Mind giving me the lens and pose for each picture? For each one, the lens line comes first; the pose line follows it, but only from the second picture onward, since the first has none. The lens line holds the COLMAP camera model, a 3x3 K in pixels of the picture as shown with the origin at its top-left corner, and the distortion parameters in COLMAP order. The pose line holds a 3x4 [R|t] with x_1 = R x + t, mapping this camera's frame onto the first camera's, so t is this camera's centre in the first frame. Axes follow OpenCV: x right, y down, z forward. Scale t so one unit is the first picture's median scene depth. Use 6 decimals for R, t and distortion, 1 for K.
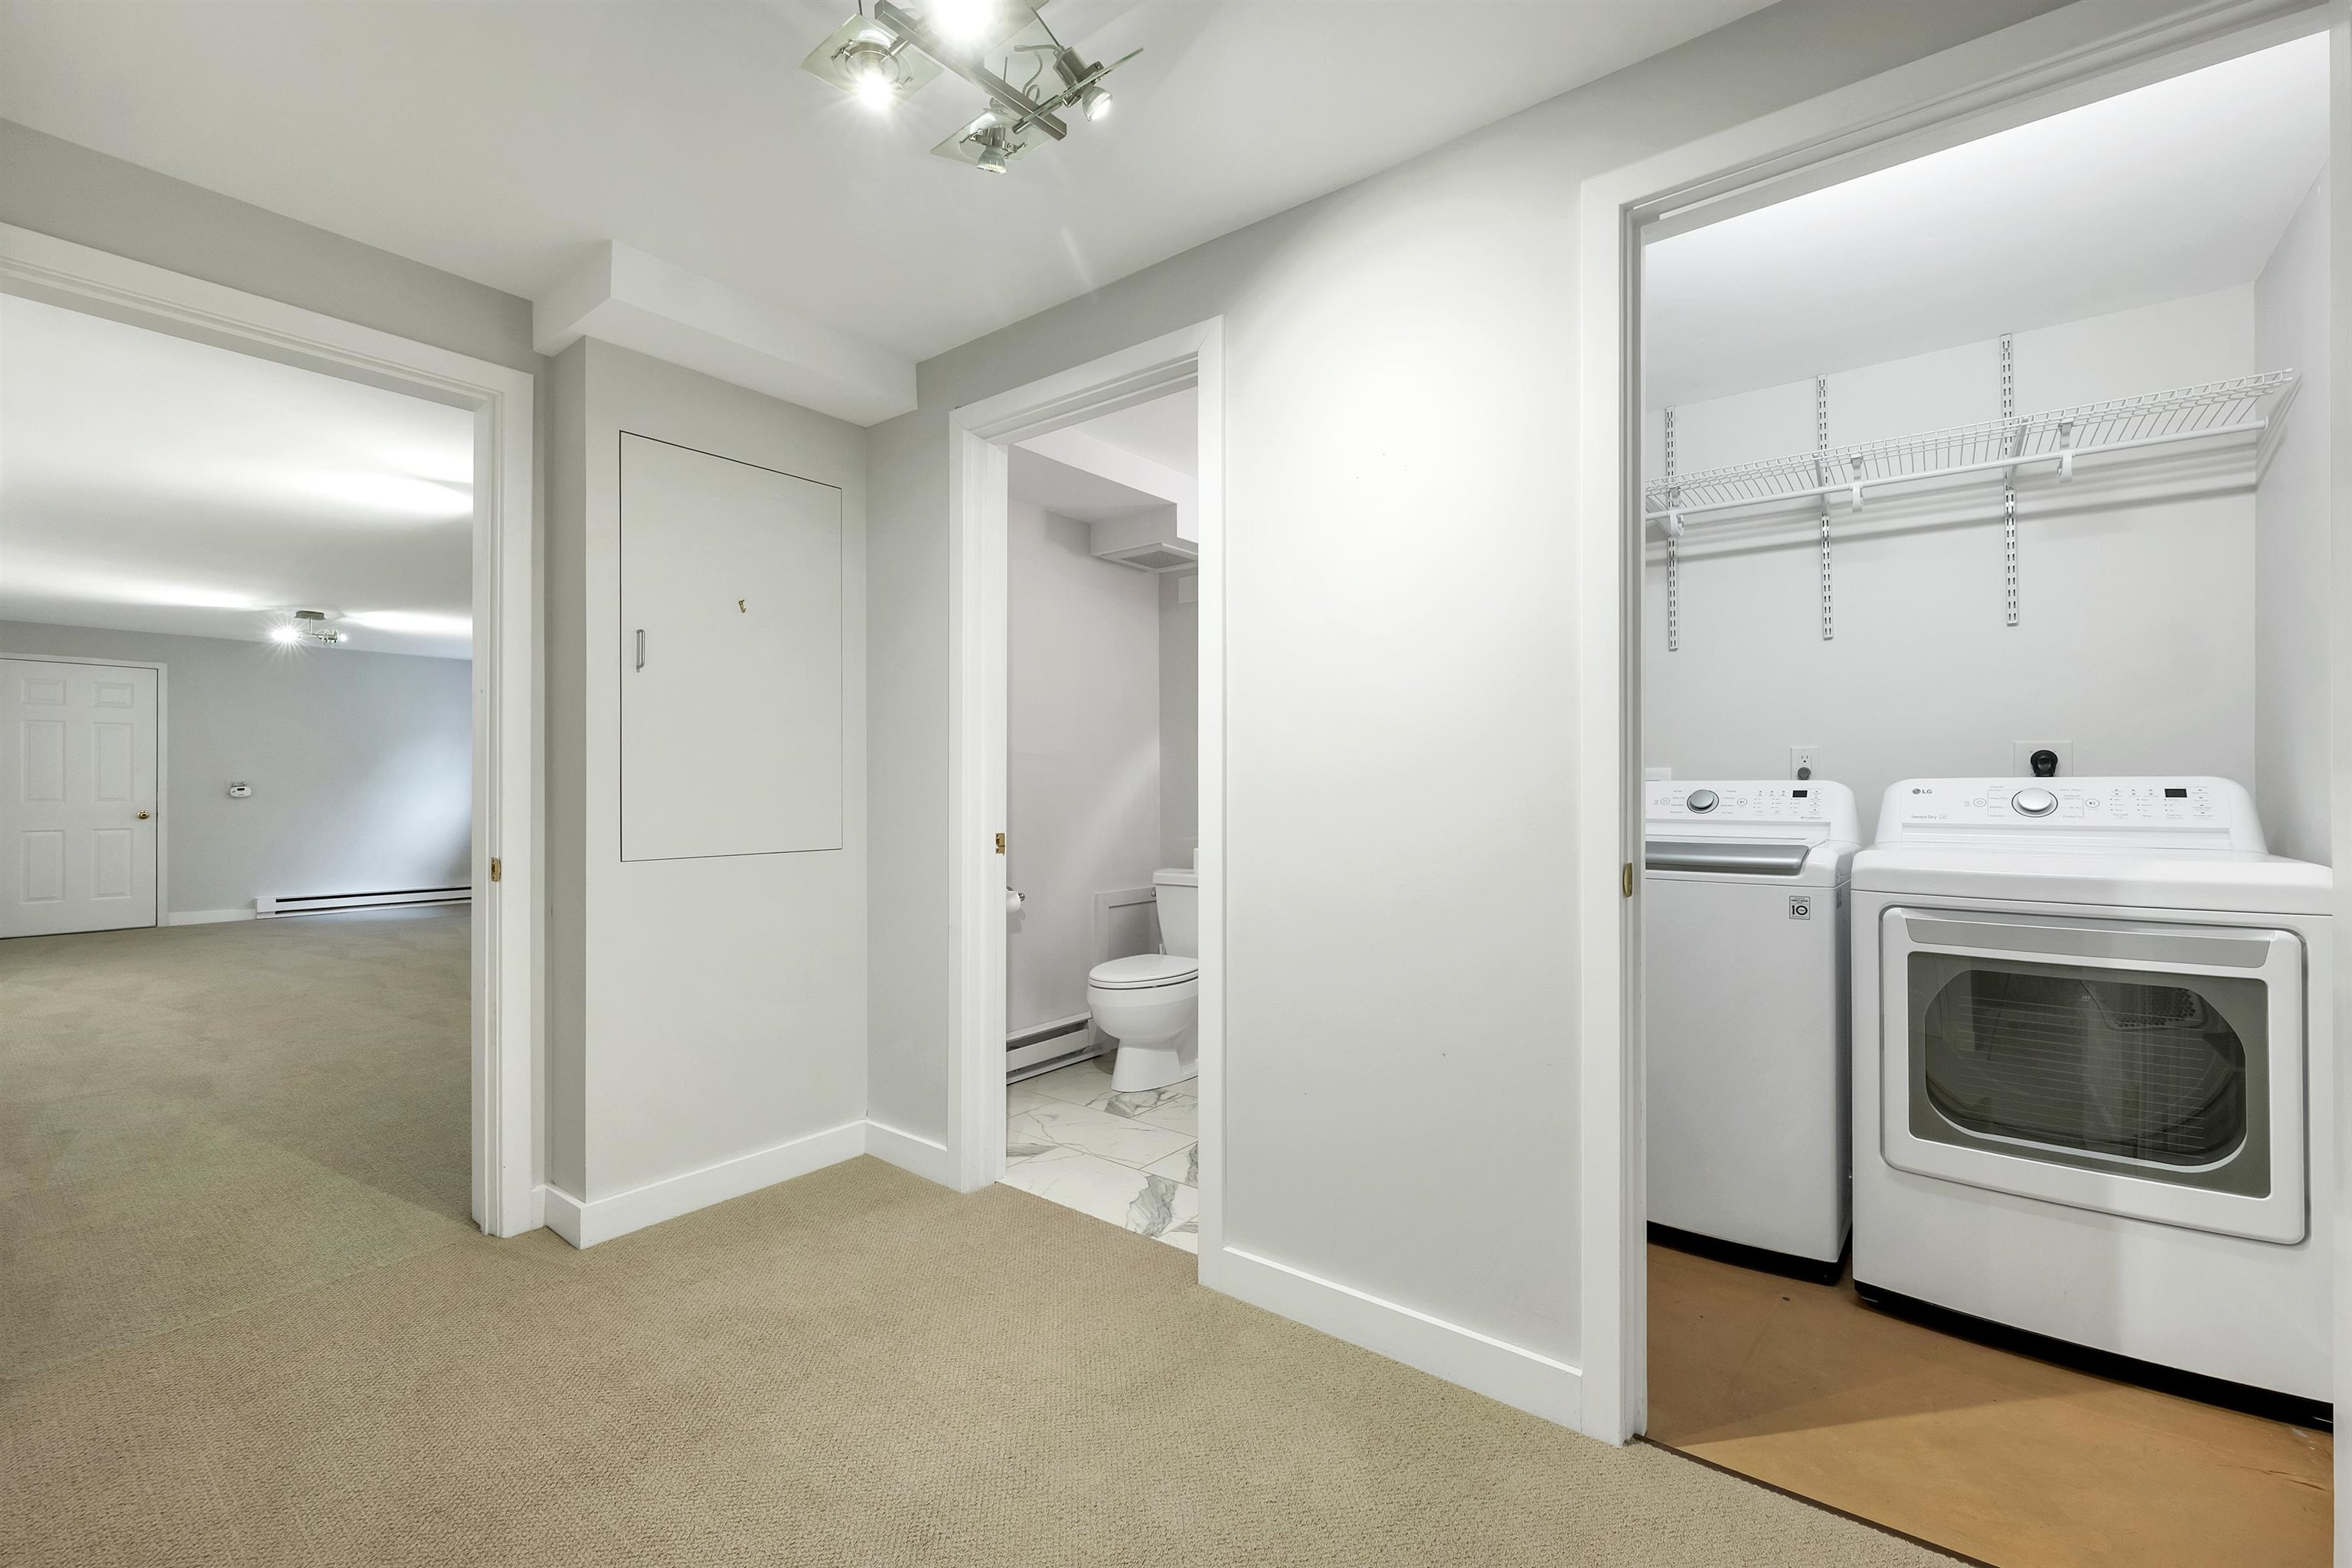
lens RADIAL K [[980.8, 0, 1158.4], [0, 980.8, 781.3], [0, 0, 1]] dist [0.004271, 0.000006]
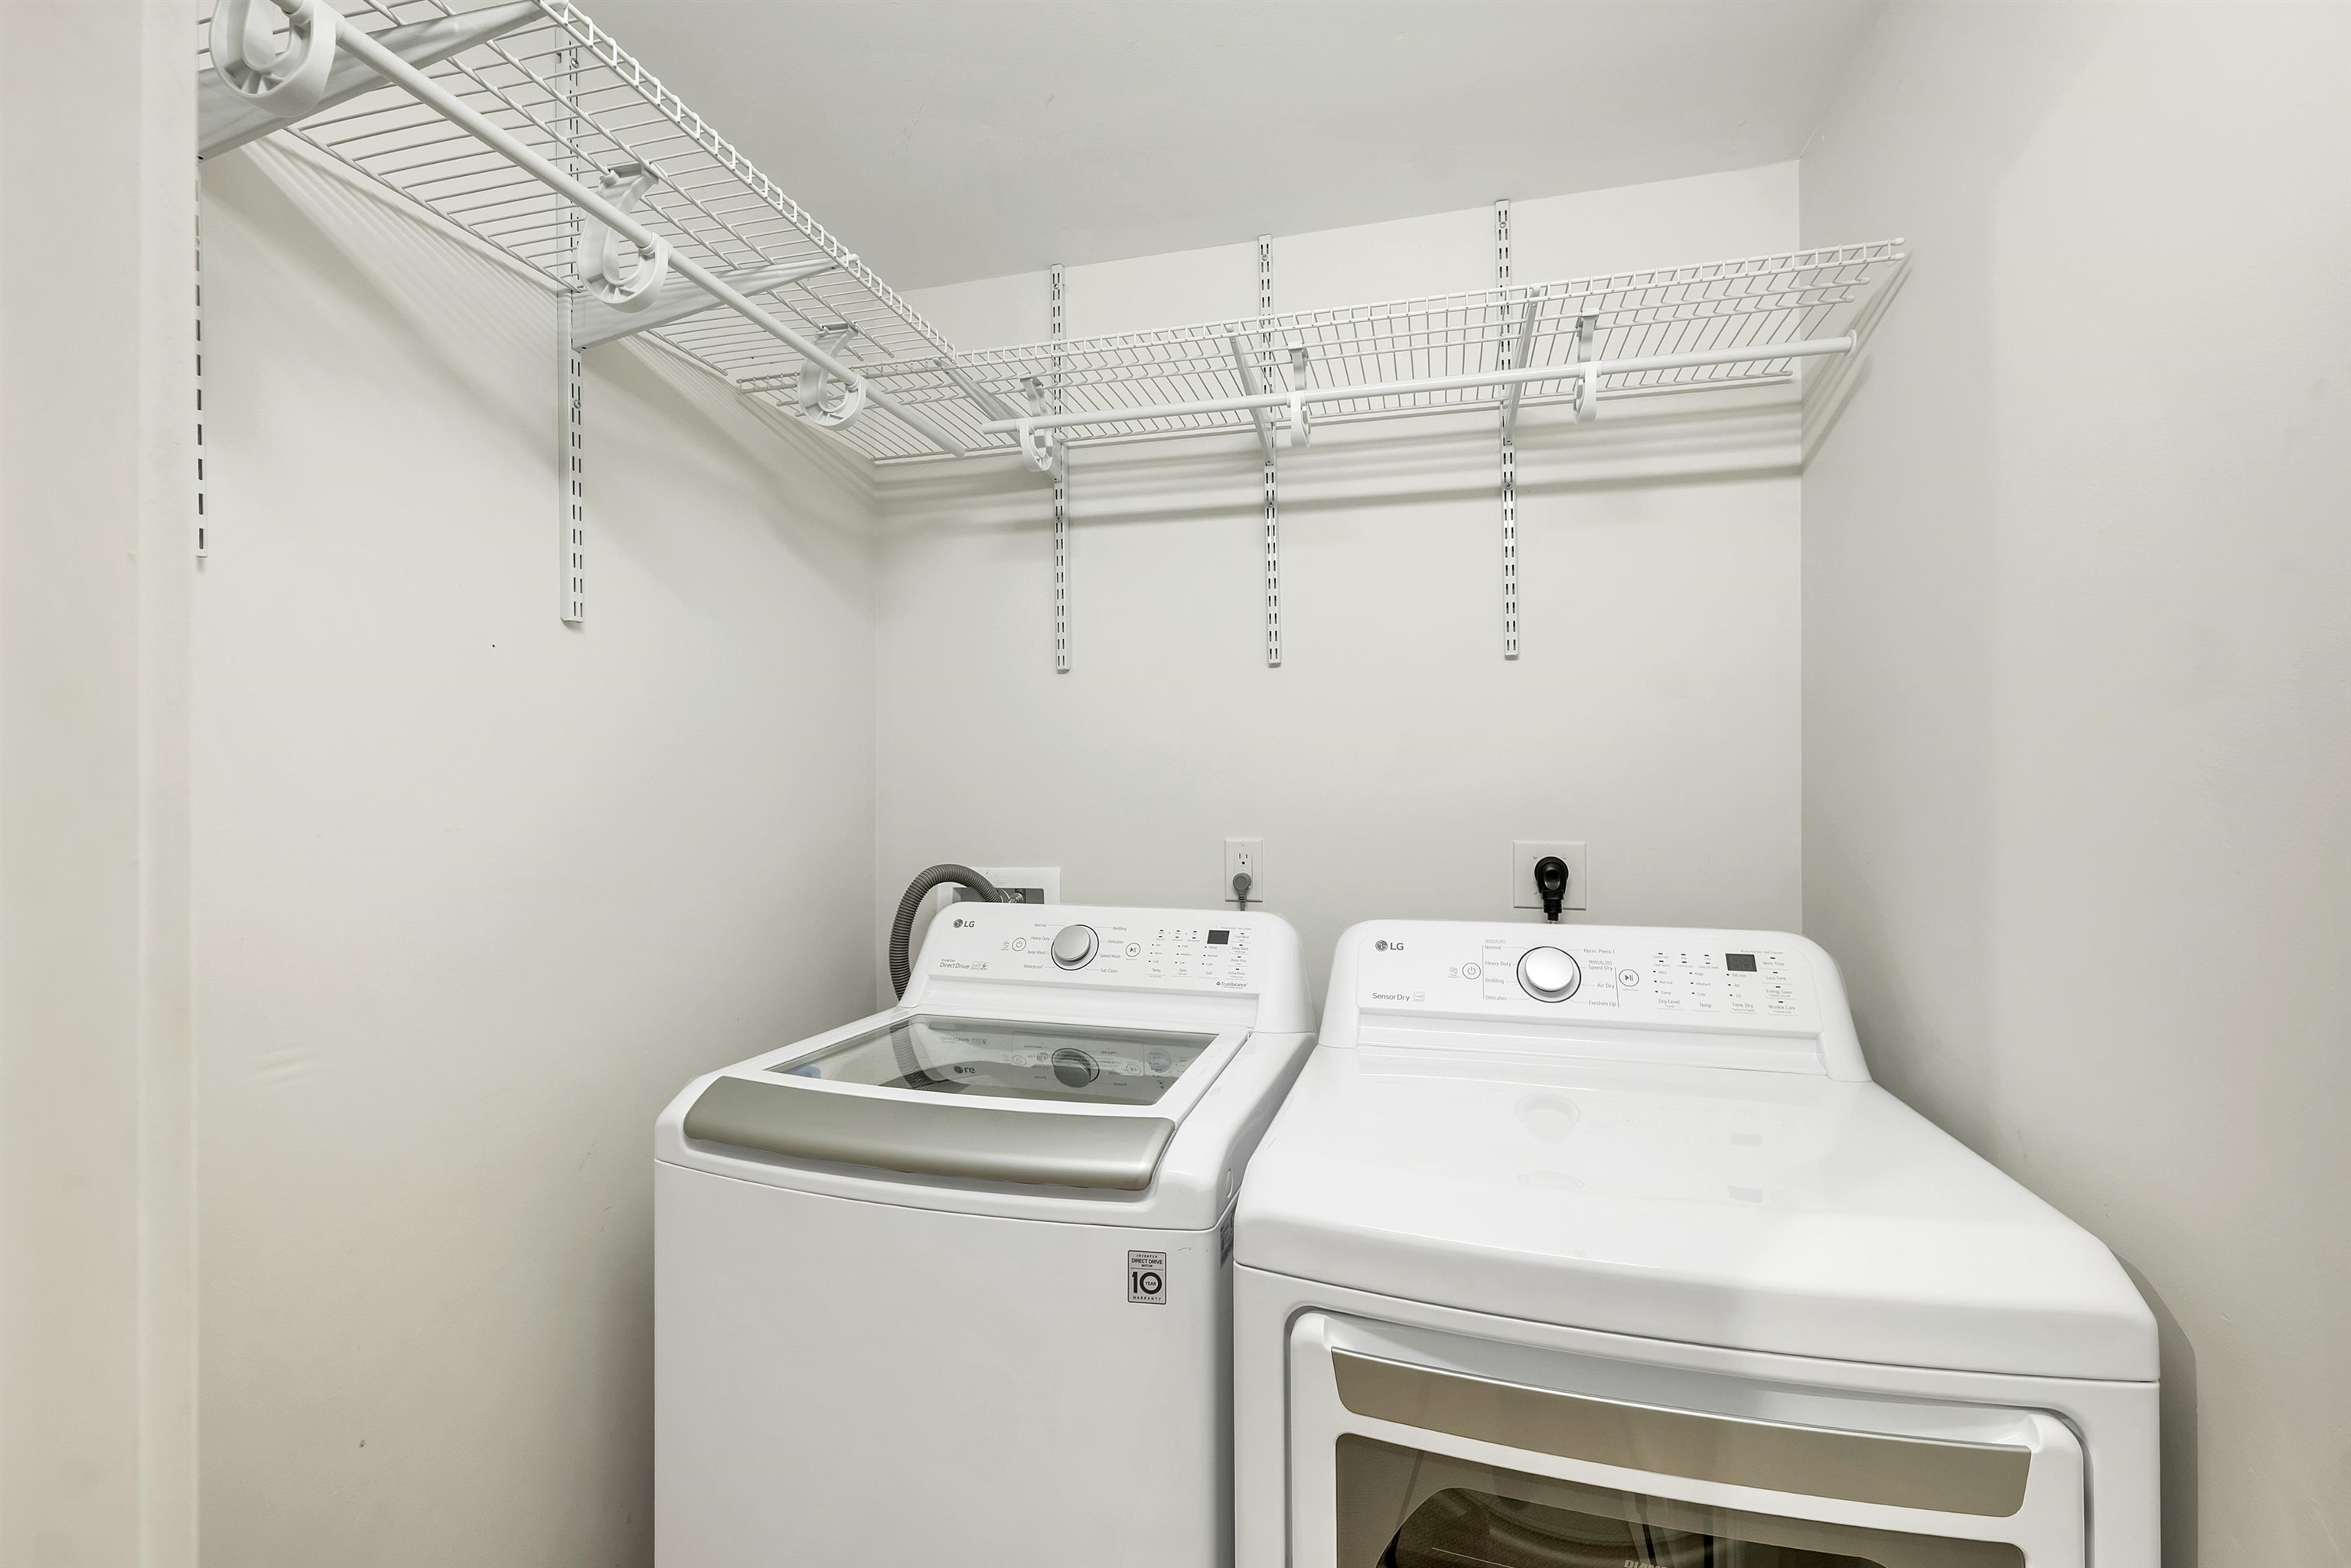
lens RADIAL K [[980.3, 0, 1188.7], [0, 980.3, 784.7], [0, 0, 1]] dist [0.004271, 0.000006]
pose [[0.913520, -0.000436, 0.406794, 0.451515], [0.000432, 1.000000, 0.000102, -0.083336], [-0.406794, 0.000082, 0.913520, 0.544126]]
